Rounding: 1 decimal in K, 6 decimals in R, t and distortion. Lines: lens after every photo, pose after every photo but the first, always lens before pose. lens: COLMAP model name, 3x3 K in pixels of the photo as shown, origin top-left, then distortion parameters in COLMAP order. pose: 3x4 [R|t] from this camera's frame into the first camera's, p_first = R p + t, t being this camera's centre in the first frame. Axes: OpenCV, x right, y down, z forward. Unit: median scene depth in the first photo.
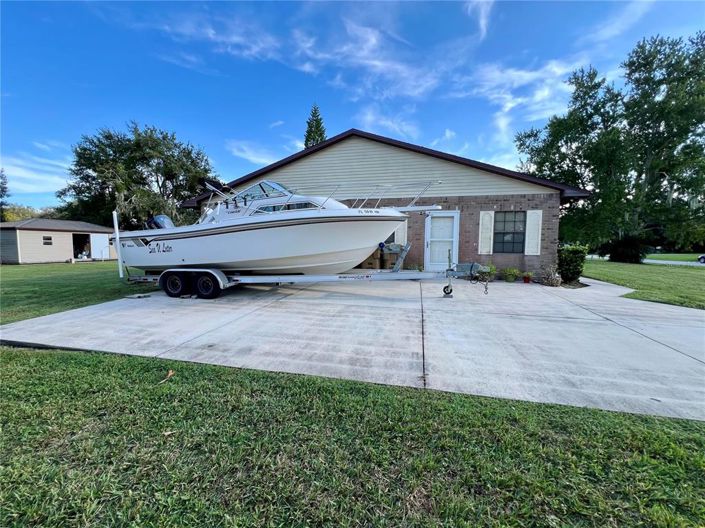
lens RADIAL K [[283.0, 0, 352.5], [0, 283.0, 264.0], [0, 0, 1]] dist [-0.000365, -0.000042]
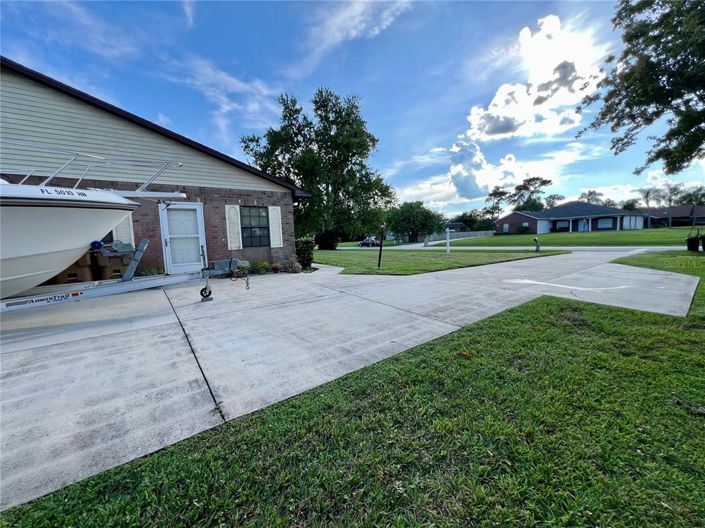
lens RADIAL K [[283.0, 0, 352.5], [0, 283.0, 264.0], [0, 0, 1]] dist [-0.000365, -0.000042]
pose [[0.639698, -0.104906, 0.761433, -0.019833], [0.099332, 0.993618, 0.053444, 0.002752], [-0.762181, 0.041447, 0.646036, 0.073795]]
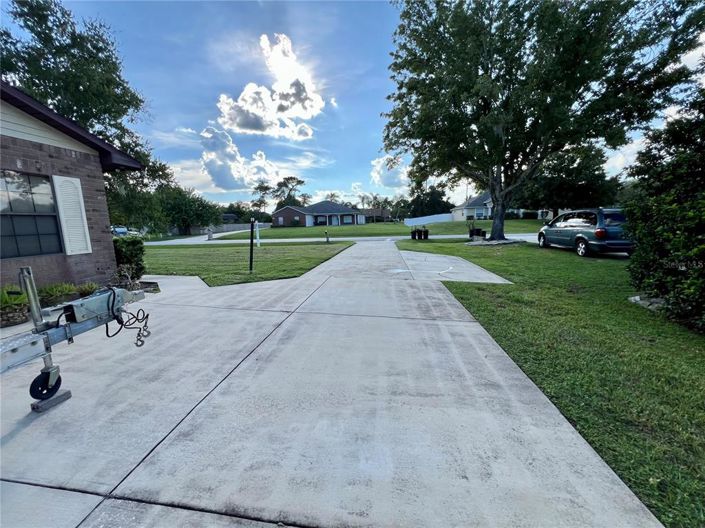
lens RADIAL K [[283.0, 0, 352.5], [0, 283.0, 264.0], [0, 0, 1]] dist [-0.000365, -0.000042]
pose [[-0.100753, -0.154913, 0.982777, -0.009658], [0.096458, 0.981629, 0.164620, -0.055157], [-0.990225, 0.111382, -0.083959, 0.498886]]
